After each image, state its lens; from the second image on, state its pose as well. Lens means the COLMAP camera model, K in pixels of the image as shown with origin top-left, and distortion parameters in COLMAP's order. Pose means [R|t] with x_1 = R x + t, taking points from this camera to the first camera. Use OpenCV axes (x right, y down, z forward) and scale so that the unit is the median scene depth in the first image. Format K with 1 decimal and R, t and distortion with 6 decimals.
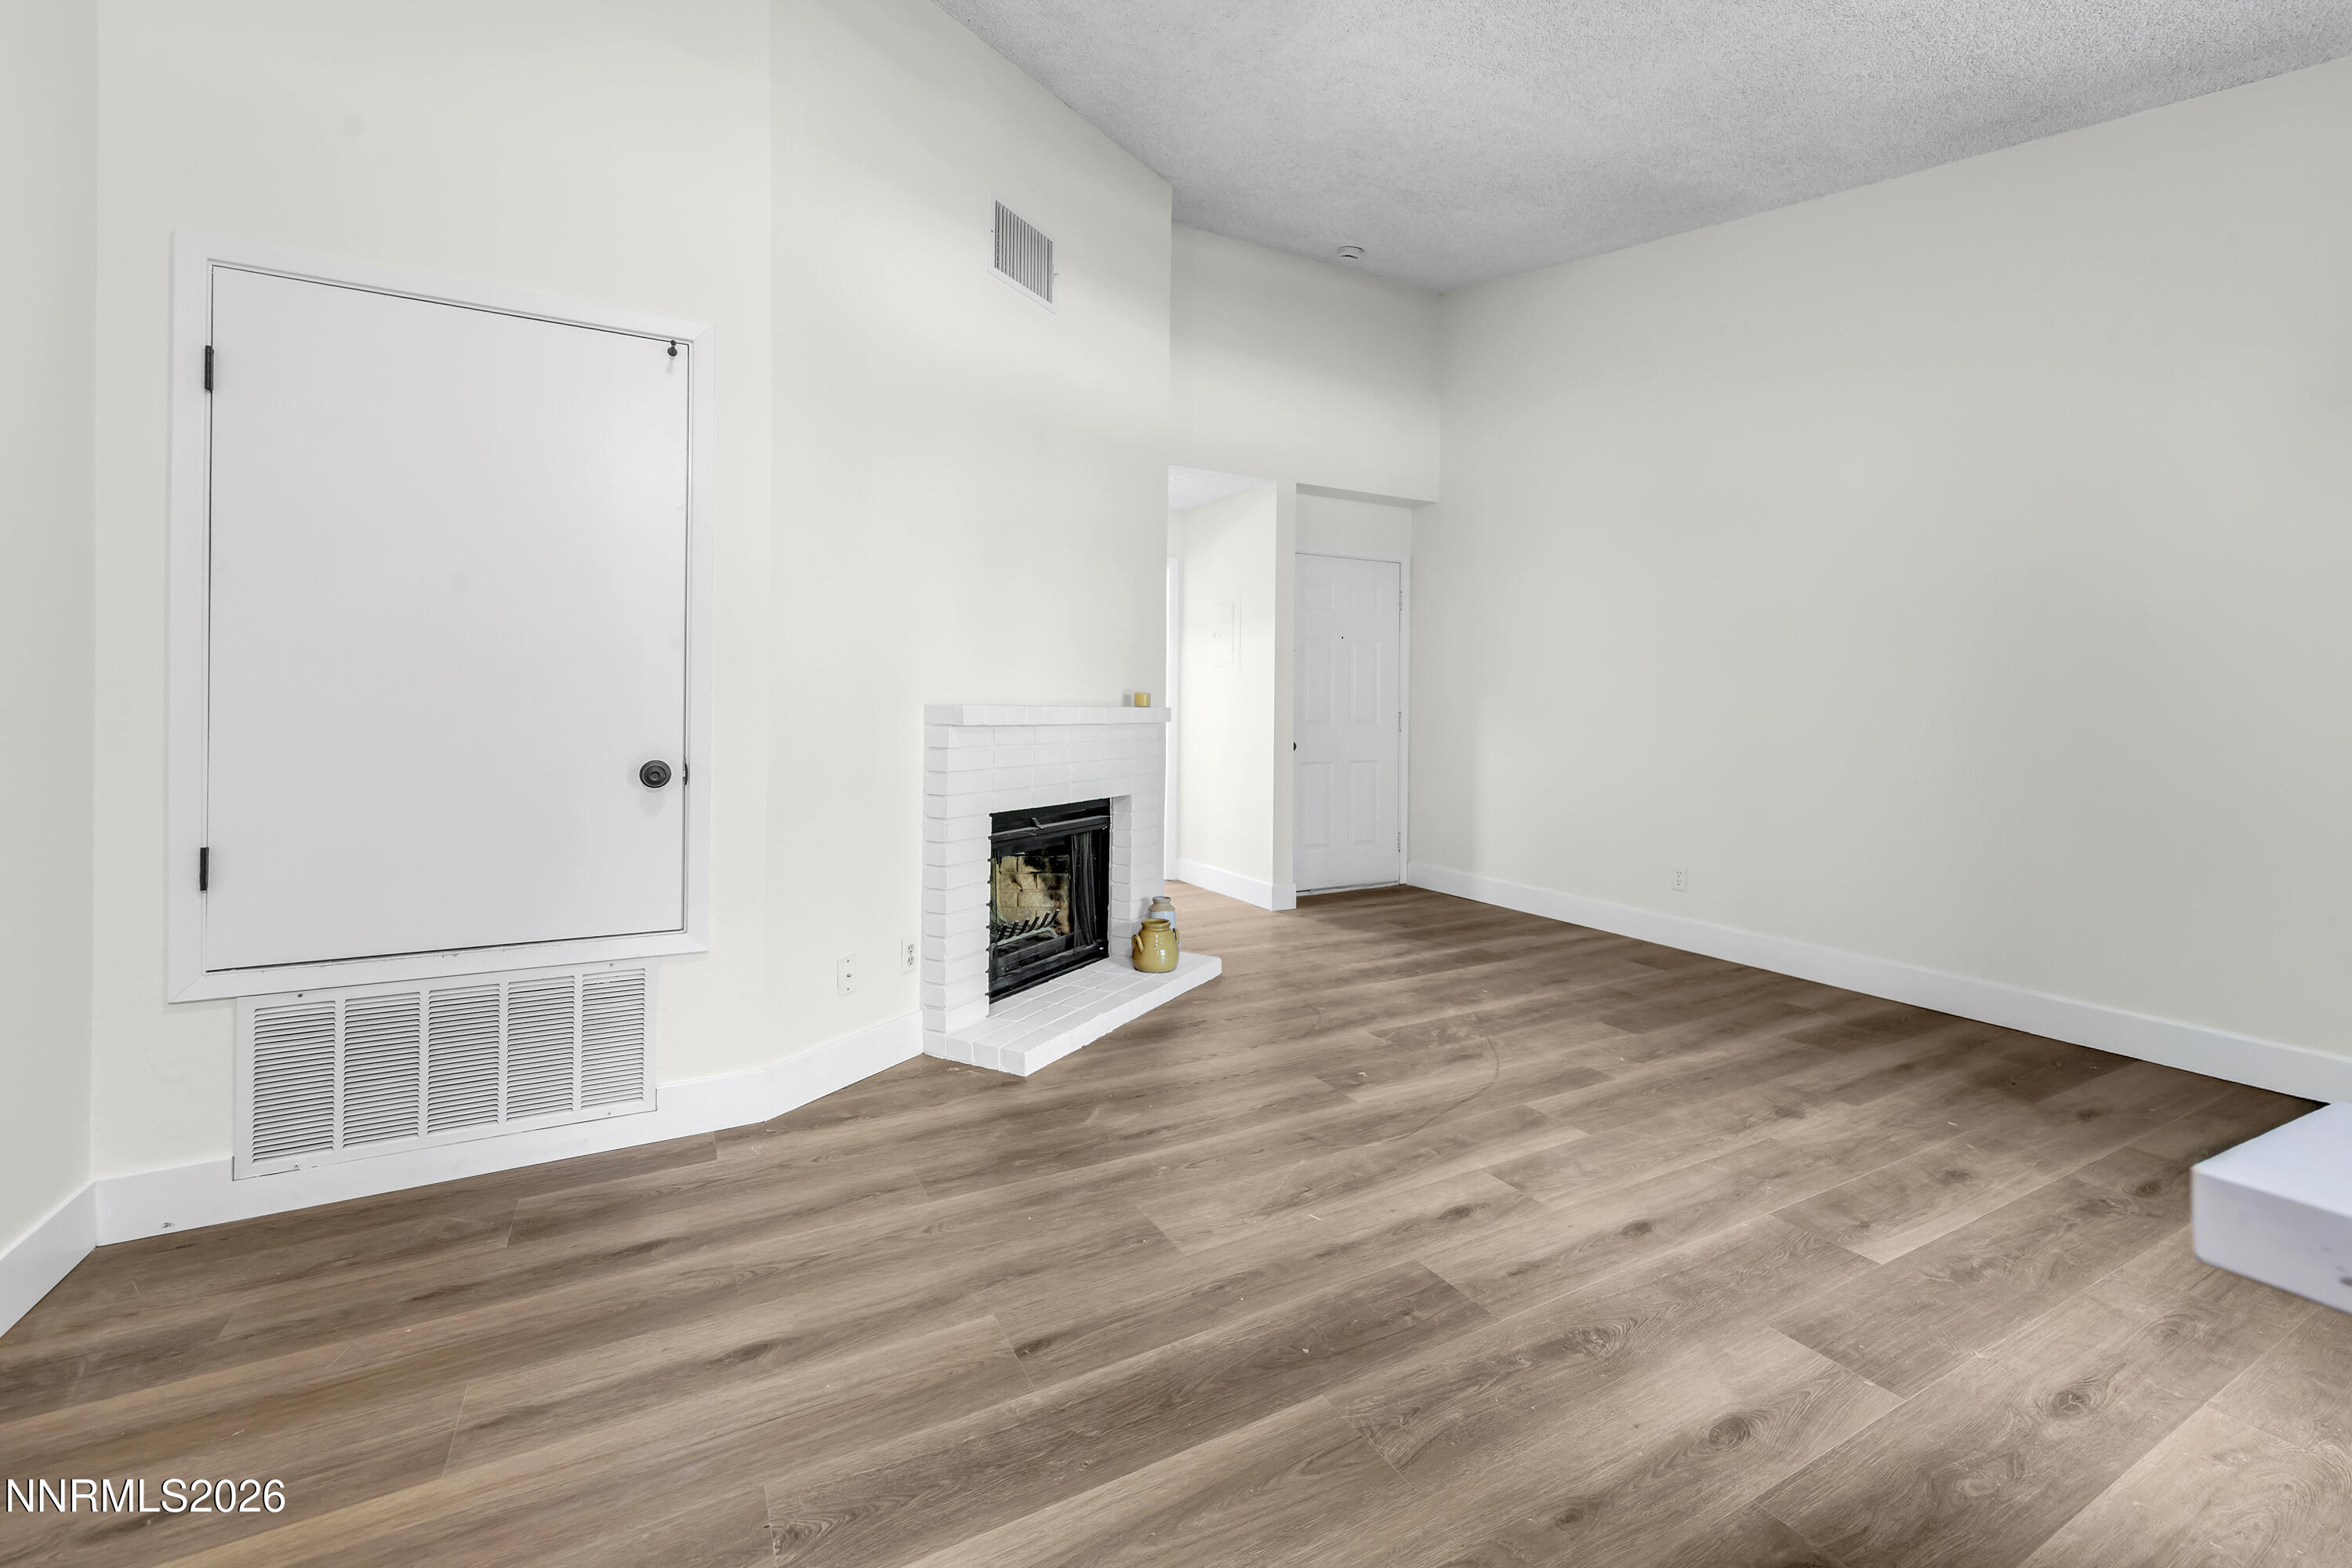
lens RADIAL K [[983.3, 0, 1189.1], [0, 983.3, 713.9], [0, 0, 1]] dist [0.005568, 0.000346]
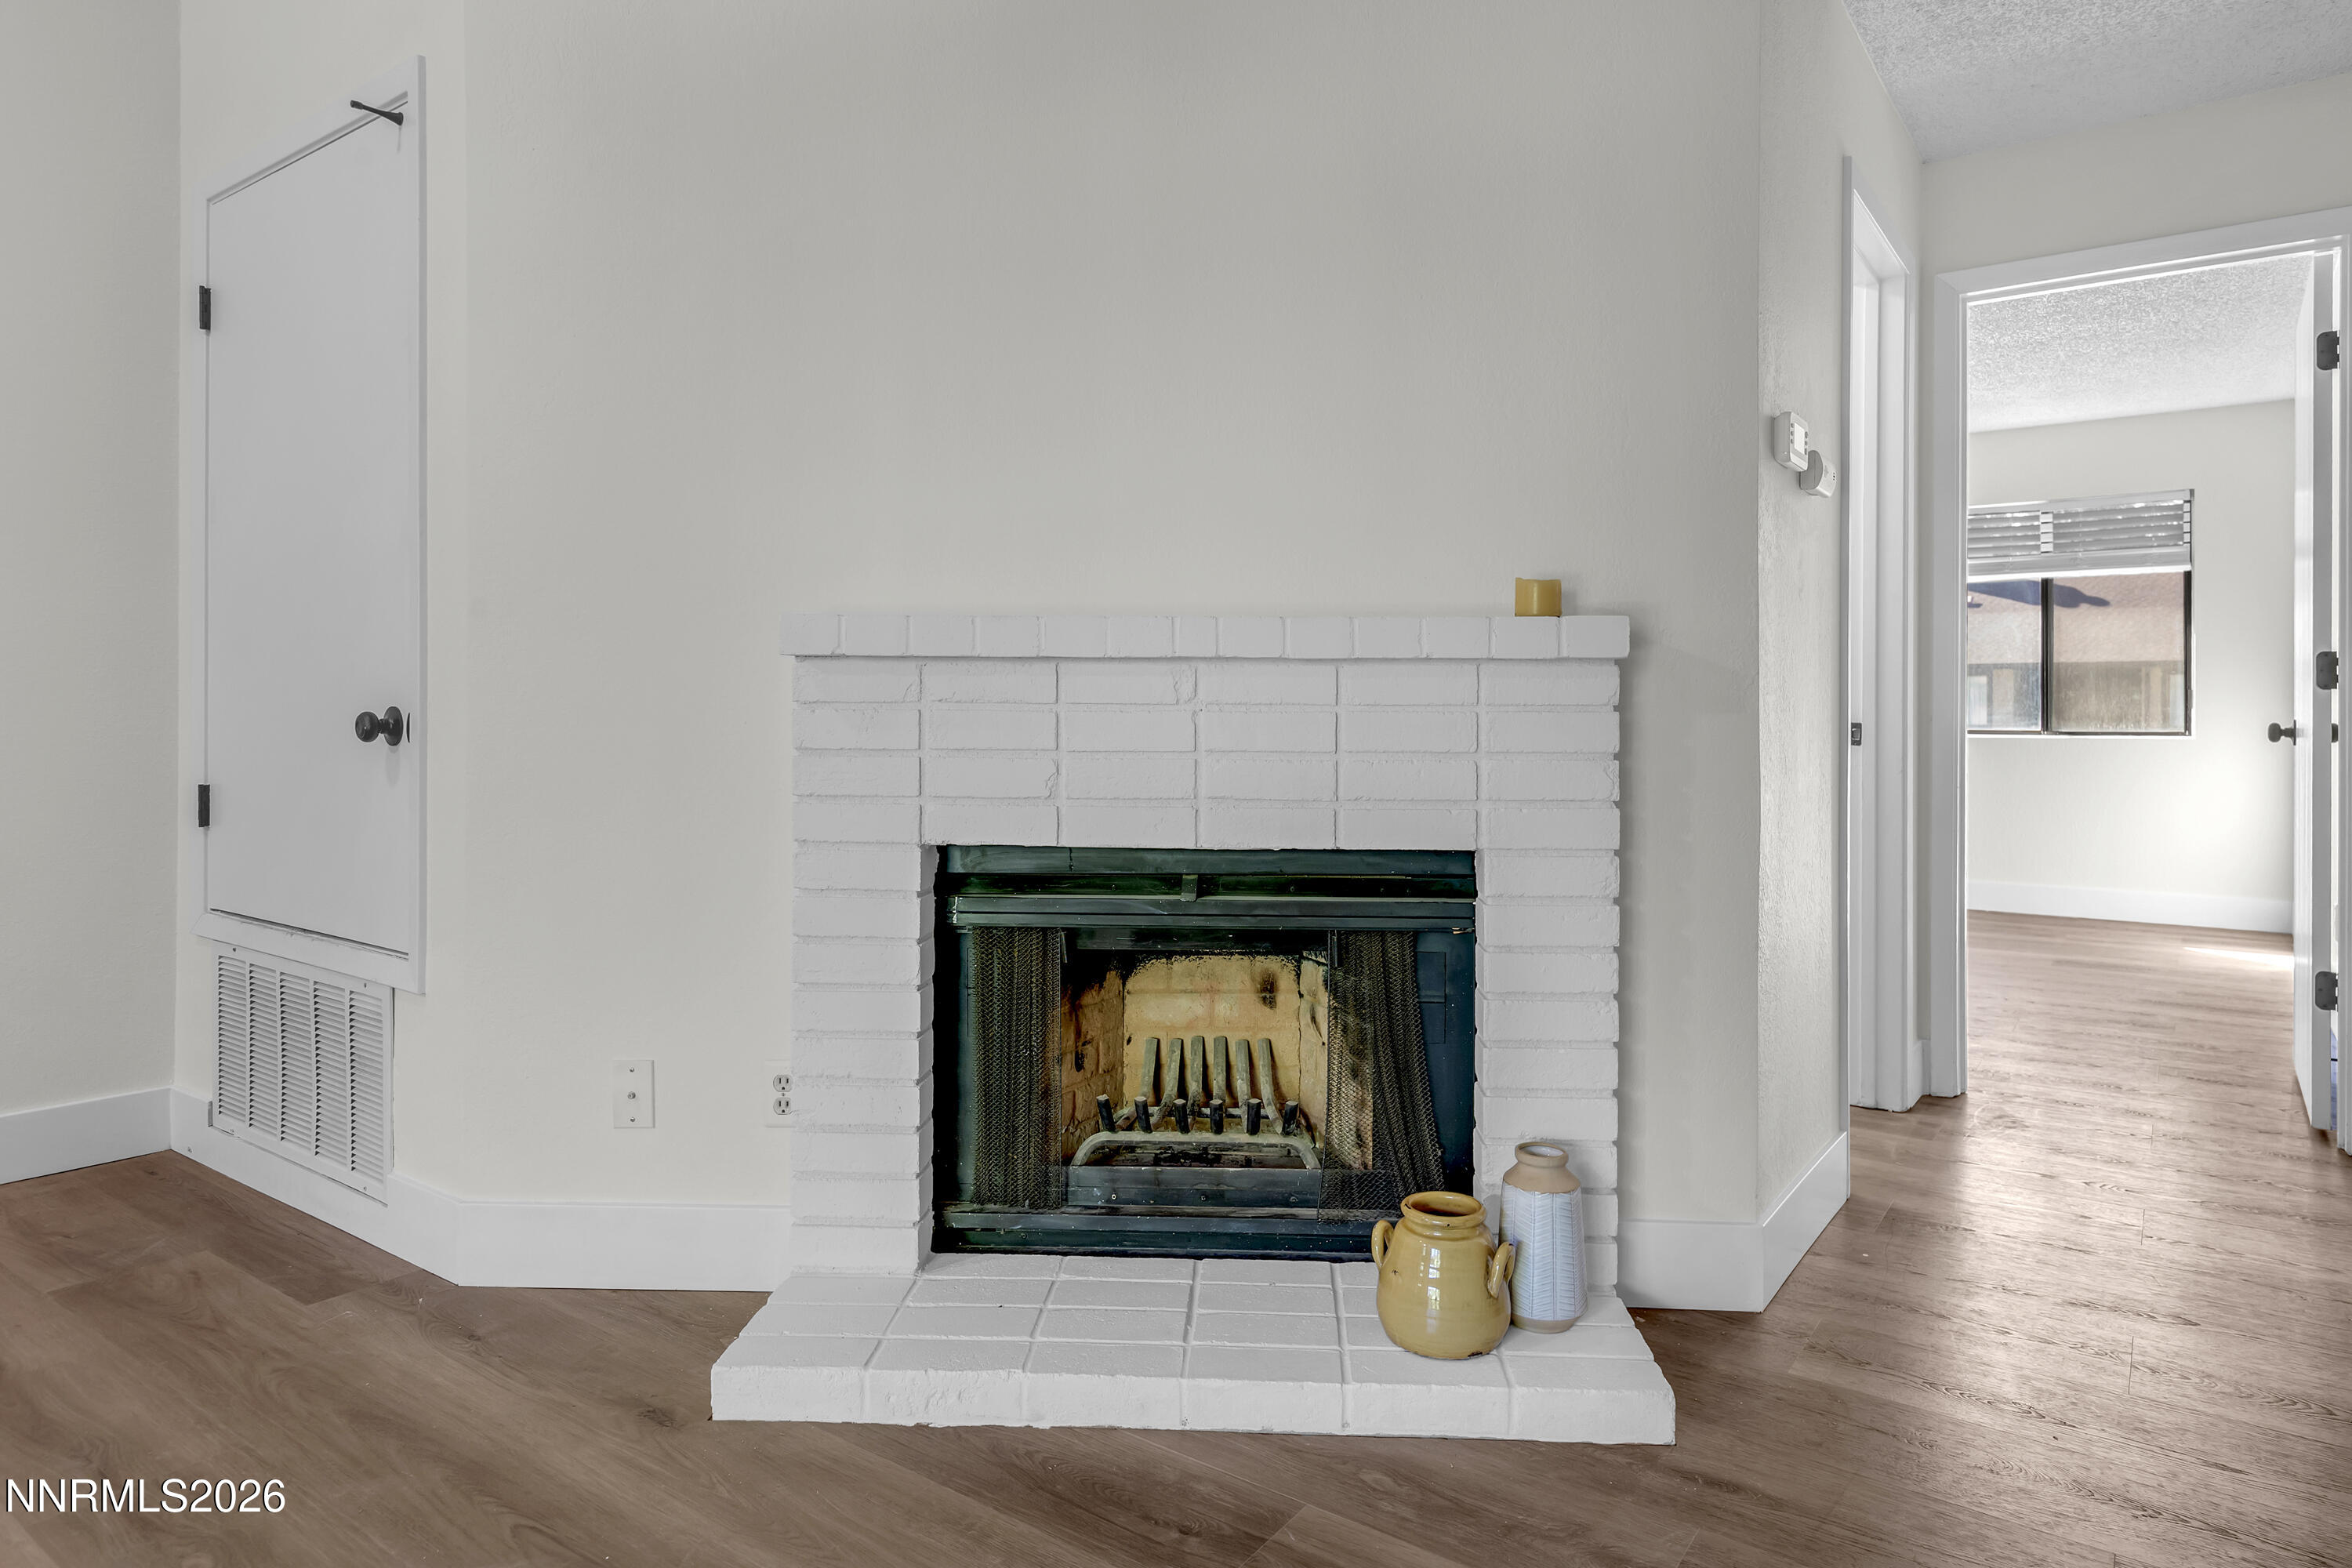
lens RADIAL K [[1414.2, 0, 1180.1], [0, 1414.2, 698.8], [0, 0, 1]] dist [0.004371, 0.001191]
pose [[0.426050, -0.005408, -0.904683, 0.617840], [-0.002529, 0.999971, -0.007169, 0.046978], [0.904696, 0.005342, 0.426024, 1.085595]]
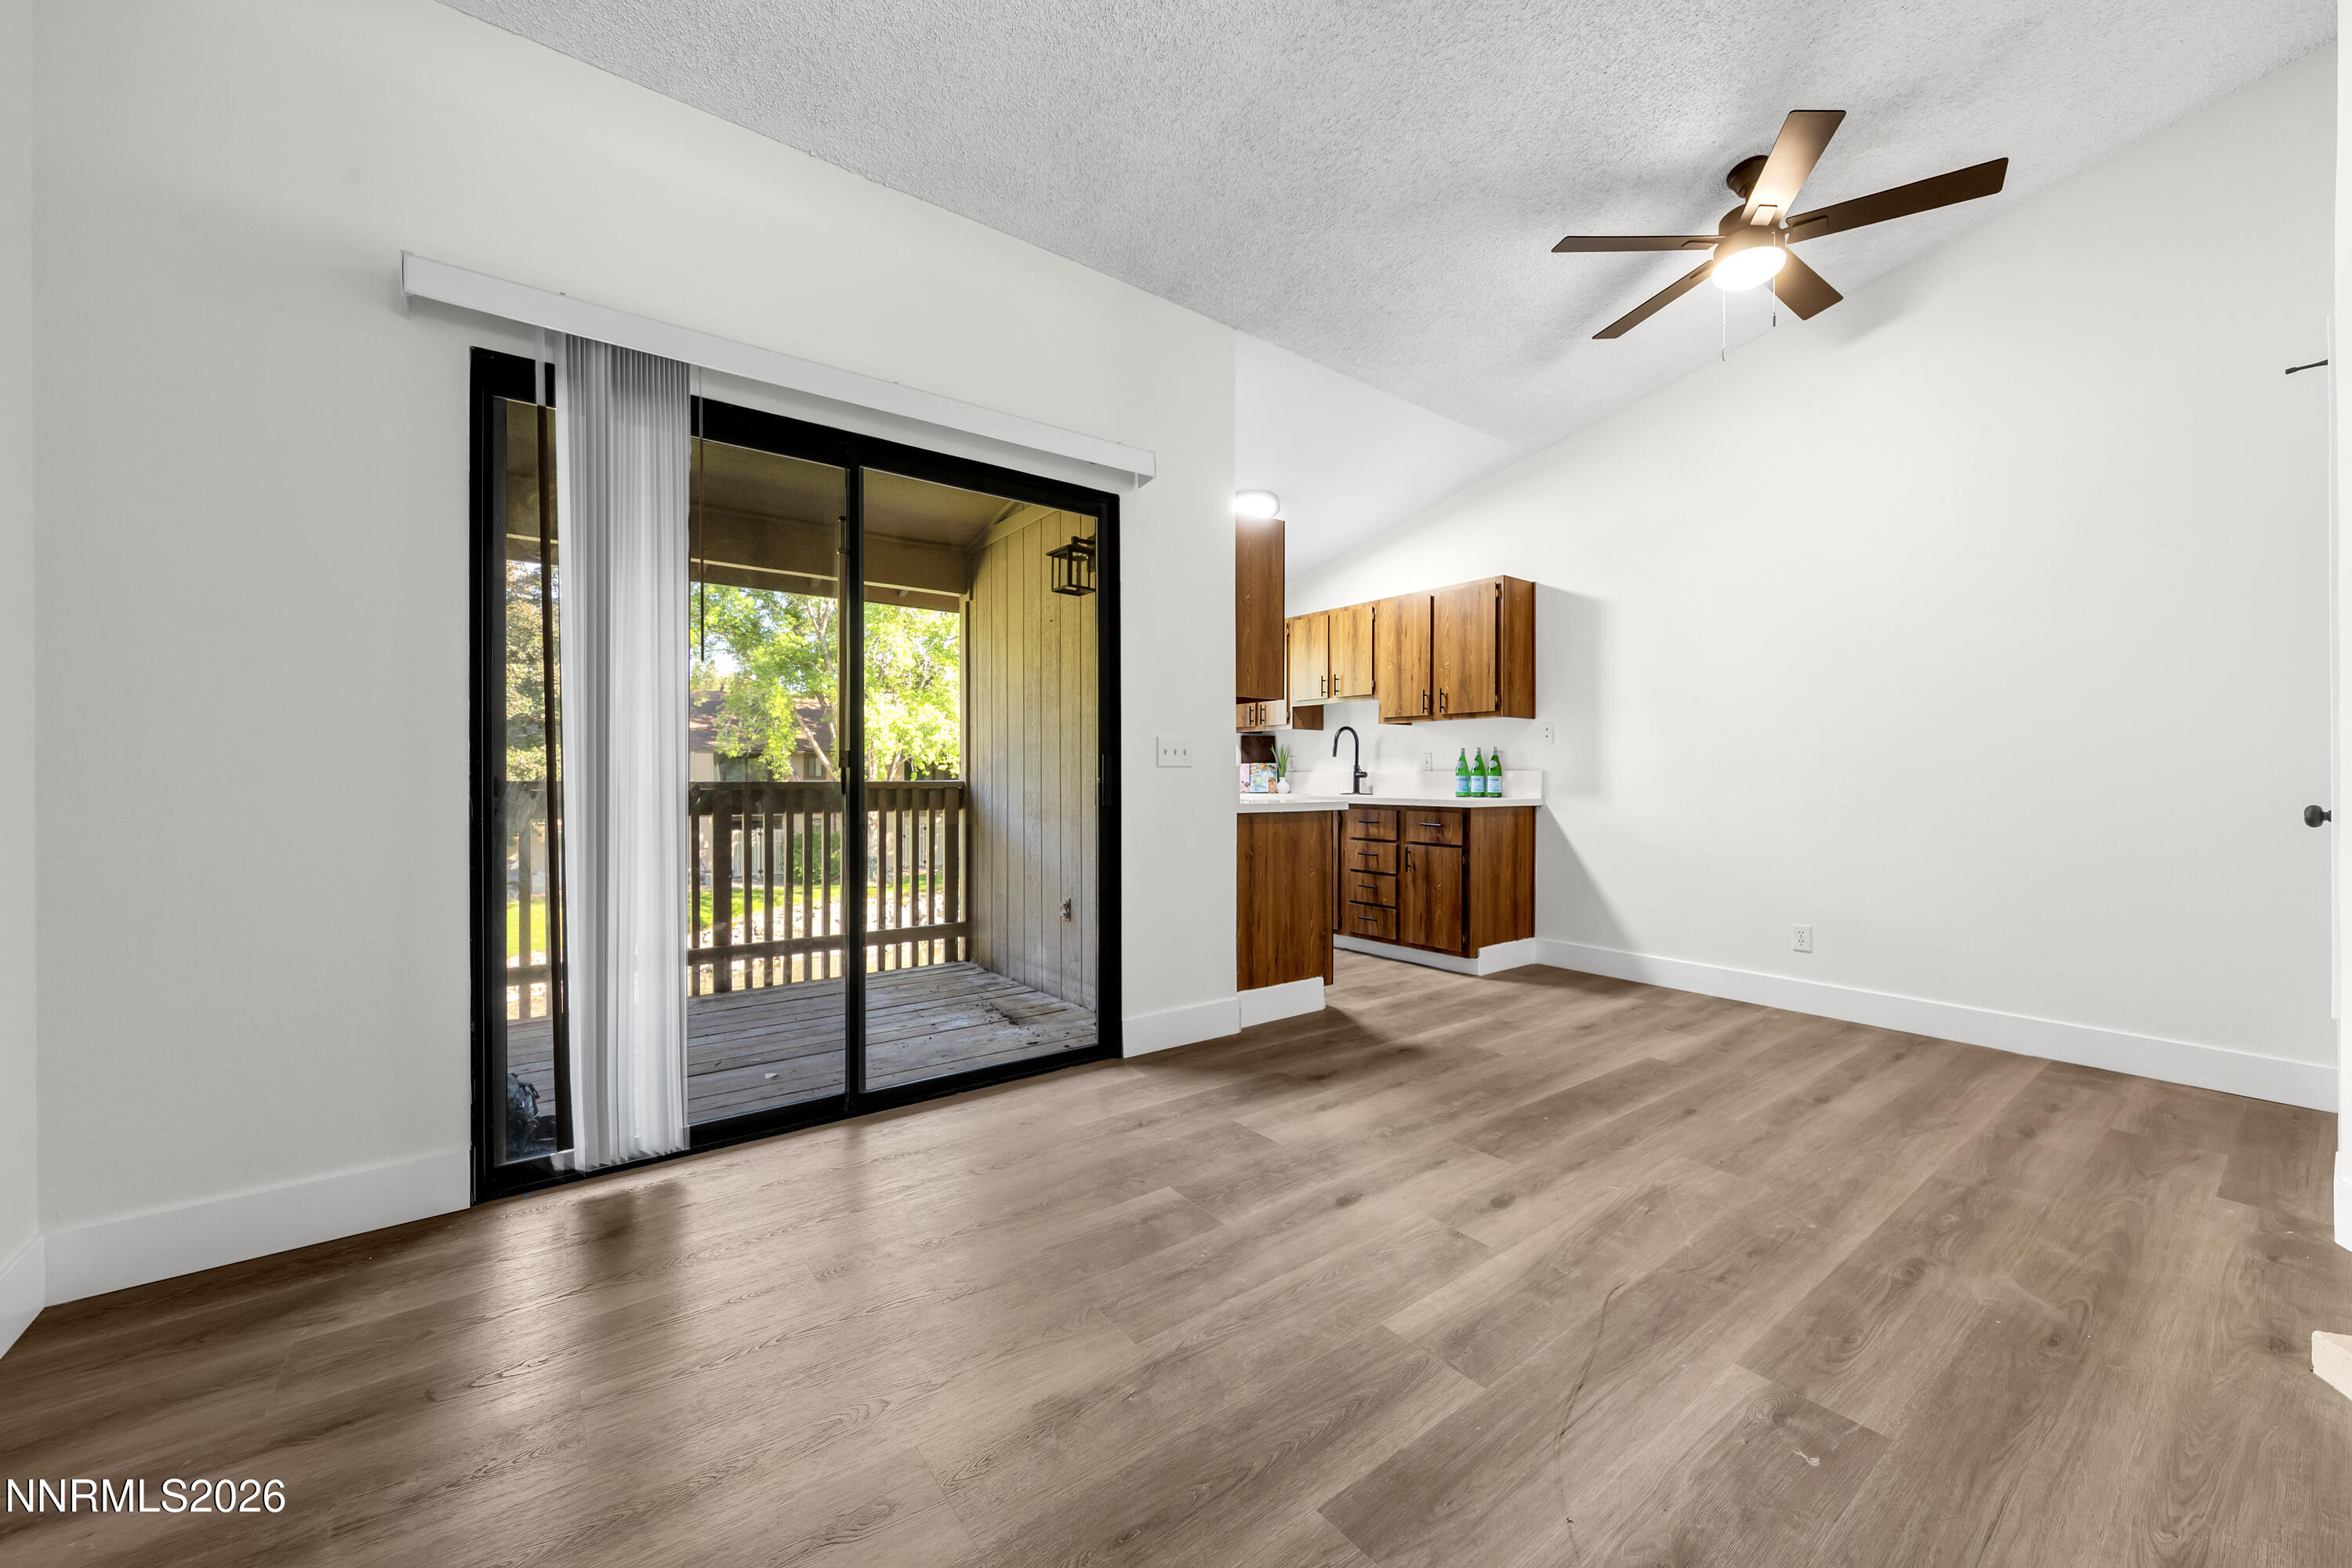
lens RADIAL K [[890.3, 0, 1217.2], [0, 890.3, 779.6], [0, 0, 1]] dist [0.002915, 0.000000]
pose [[-0.984681, -0.003263, -0.174337, 0.655859], [-0.003610, 0.999992, 0.001672, 0.030067], [0.174330, 0.002276, -0.984685, 1.658611]]
